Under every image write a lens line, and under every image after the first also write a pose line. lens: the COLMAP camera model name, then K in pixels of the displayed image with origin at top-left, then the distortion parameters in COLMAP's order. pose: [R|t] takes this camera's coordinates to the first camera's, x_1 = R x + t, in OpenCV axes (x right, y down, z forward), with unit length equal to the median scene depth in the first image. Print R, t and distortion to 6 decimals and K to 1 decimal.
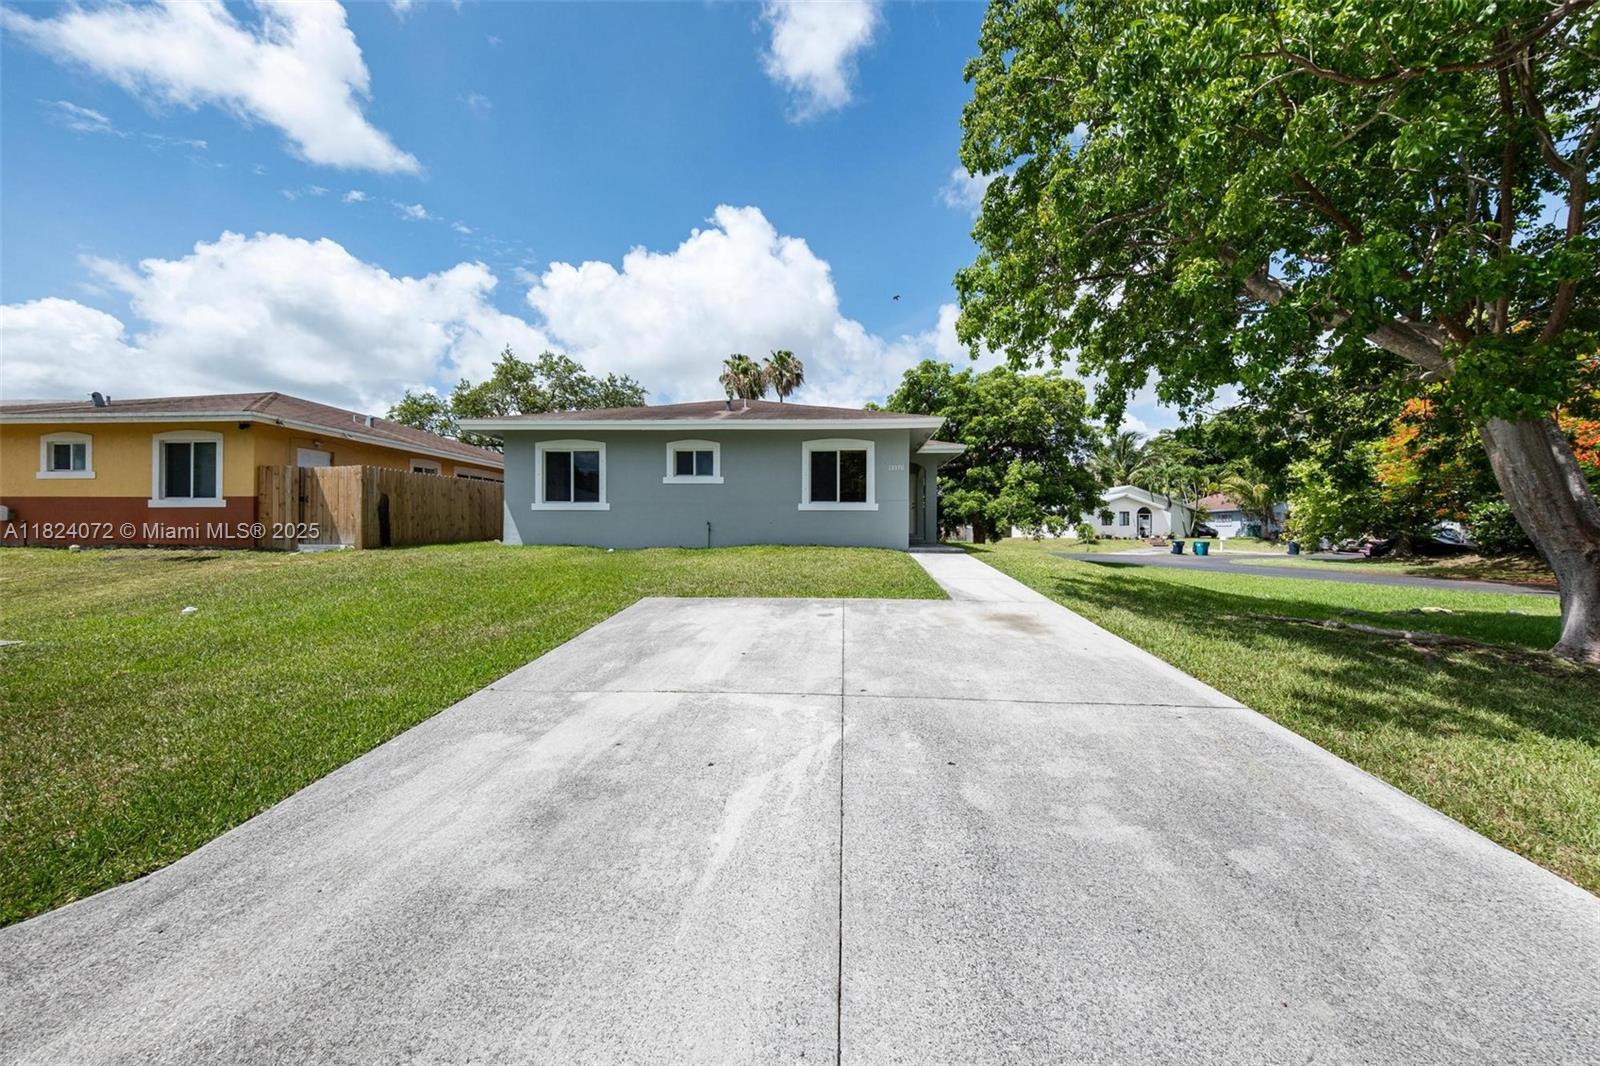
lens RADIAL K [[553.7, 0, 782.4], [0, 553.7, 523.2], [0, 0, 1]] dist [0.005334, -0.003445]
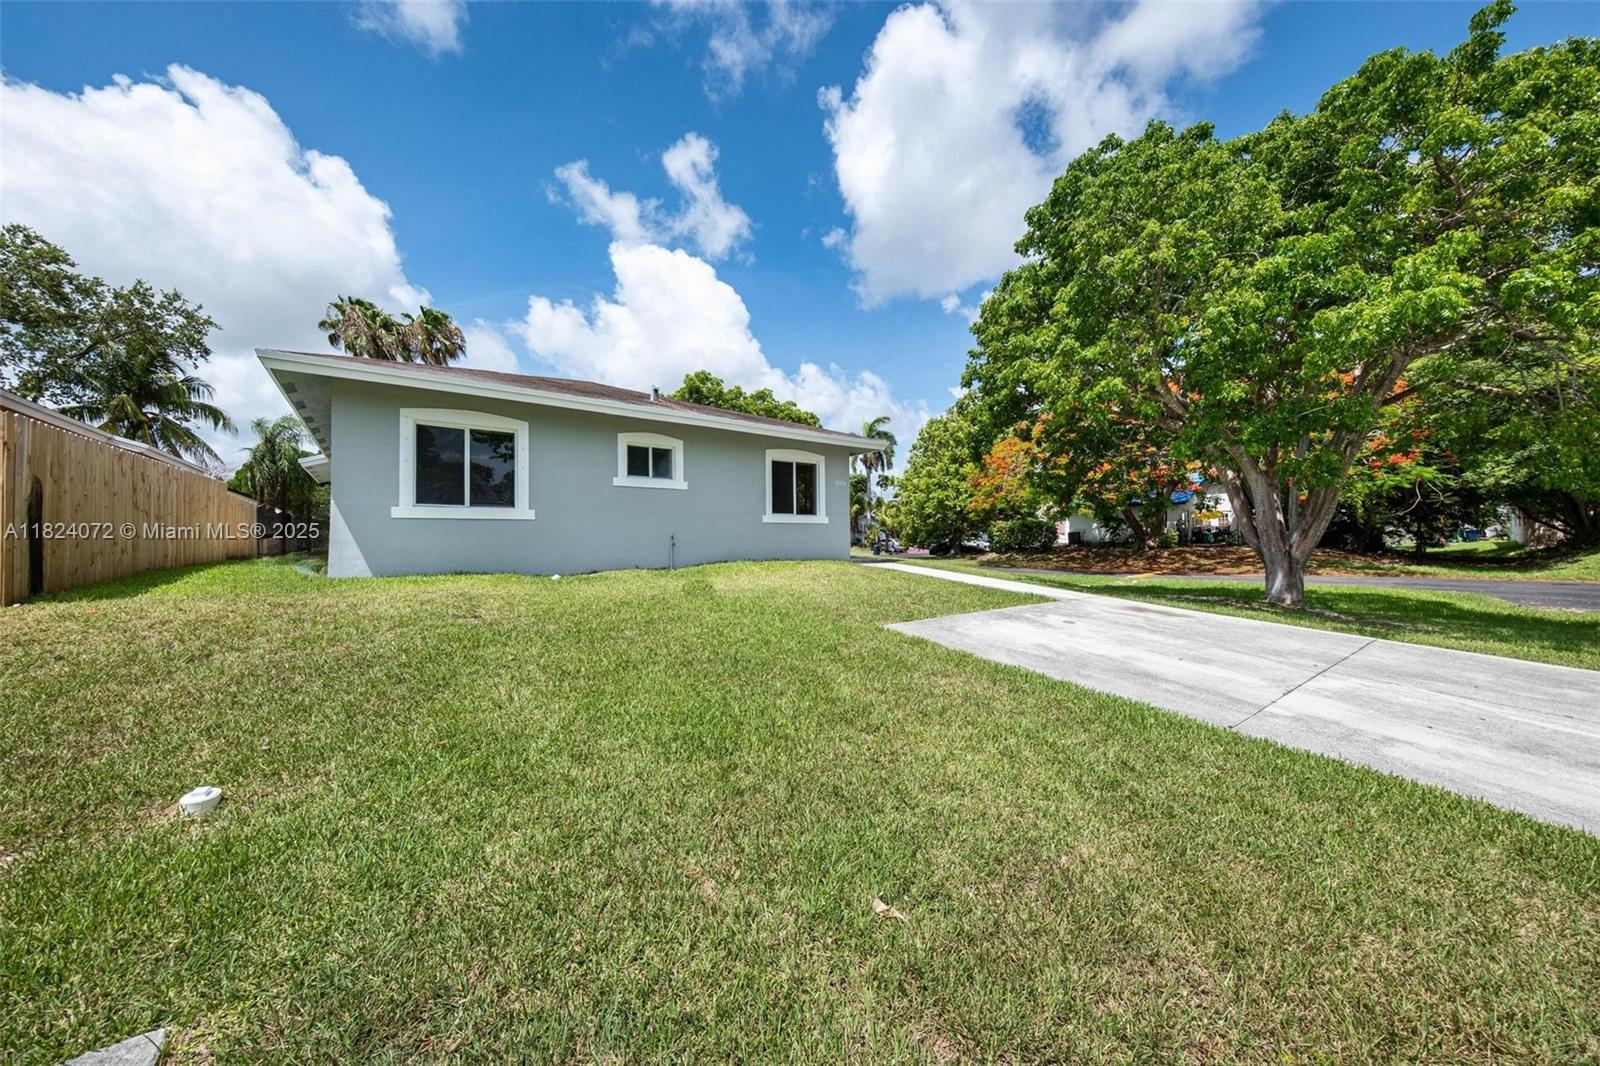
lens RADIAL K [[553.7, 0, 797.2], [0, 553.7, 532.1], [0, 0, 1]] dist [0.005334, -0.003445]
pose [[0.766447, -0.000285, 0.642308, -0.511315], [-0.002667, 0.999990, 0.003626, -0.011082], [-0.642302, -0.004492, 0.766438, 0.248841]]
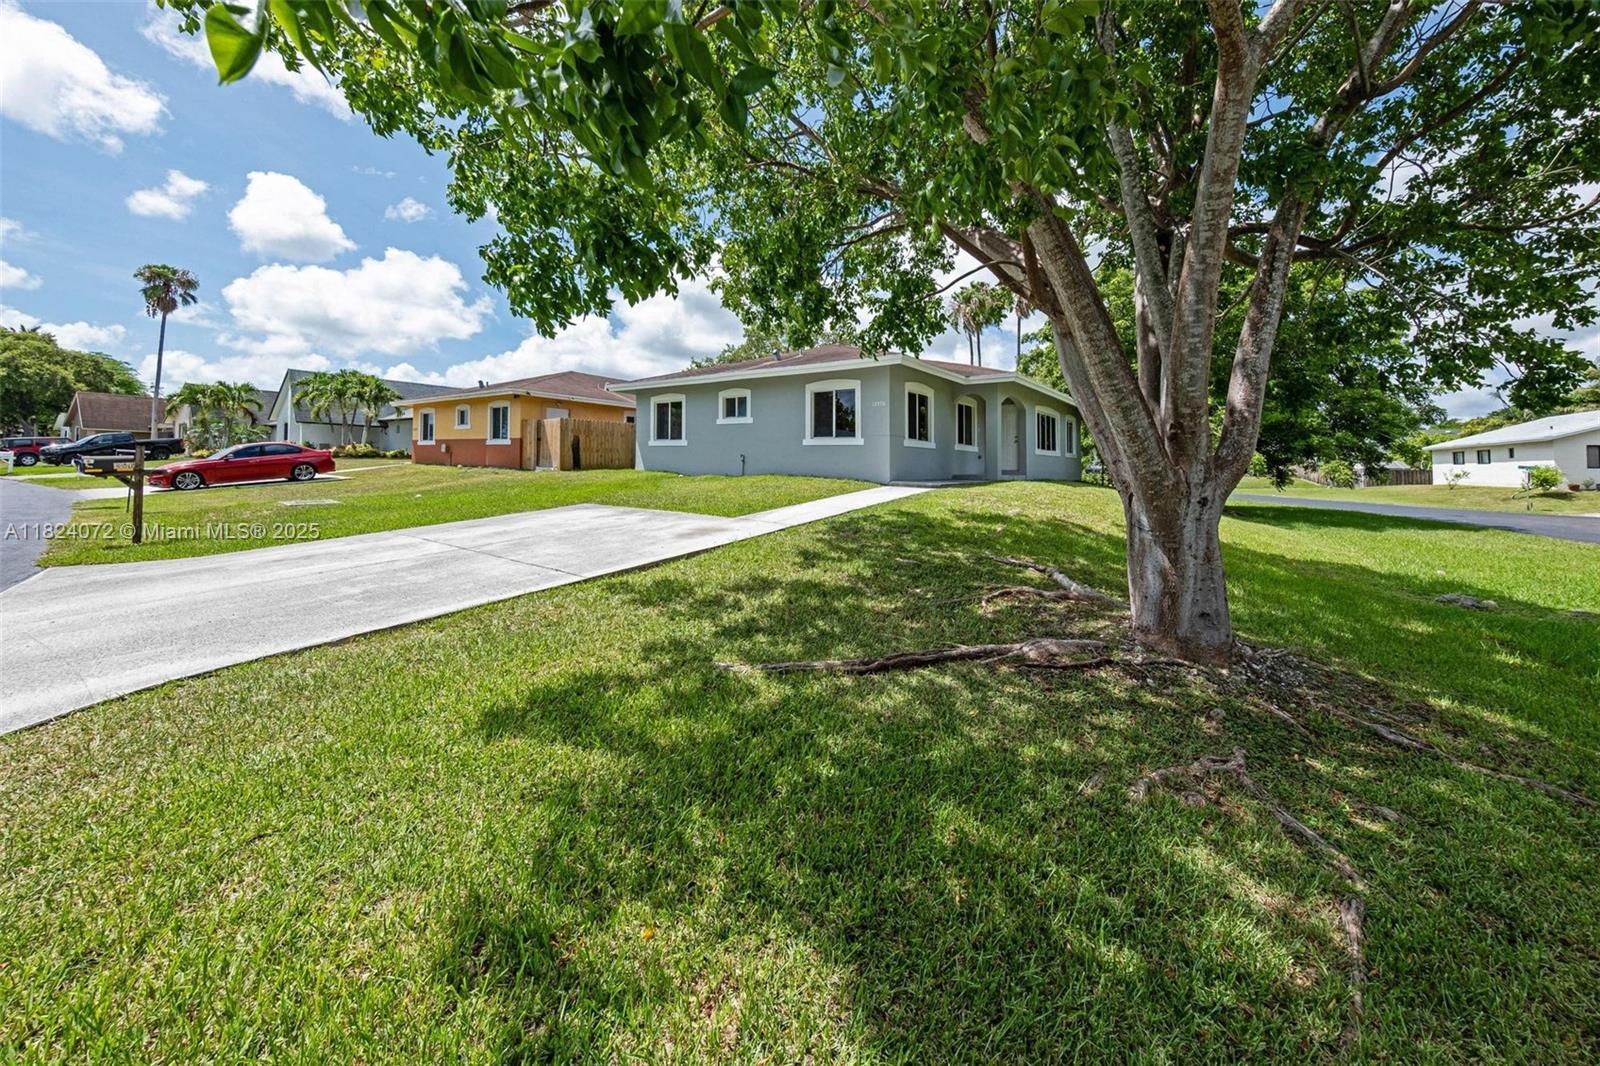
lens RADIAL K [[553.7, 0, 794.5], [0, 553.7, 452.6], [0, 0, 1]] dist [0.005334, -0.003445]
pose [[0.844956, 0.004171, -0.534820, 0.619367], [-0.010211, 0.999913, -0.008333, 0.002277], [0.534739, 0.012502, 0.844925, 0.017252]]
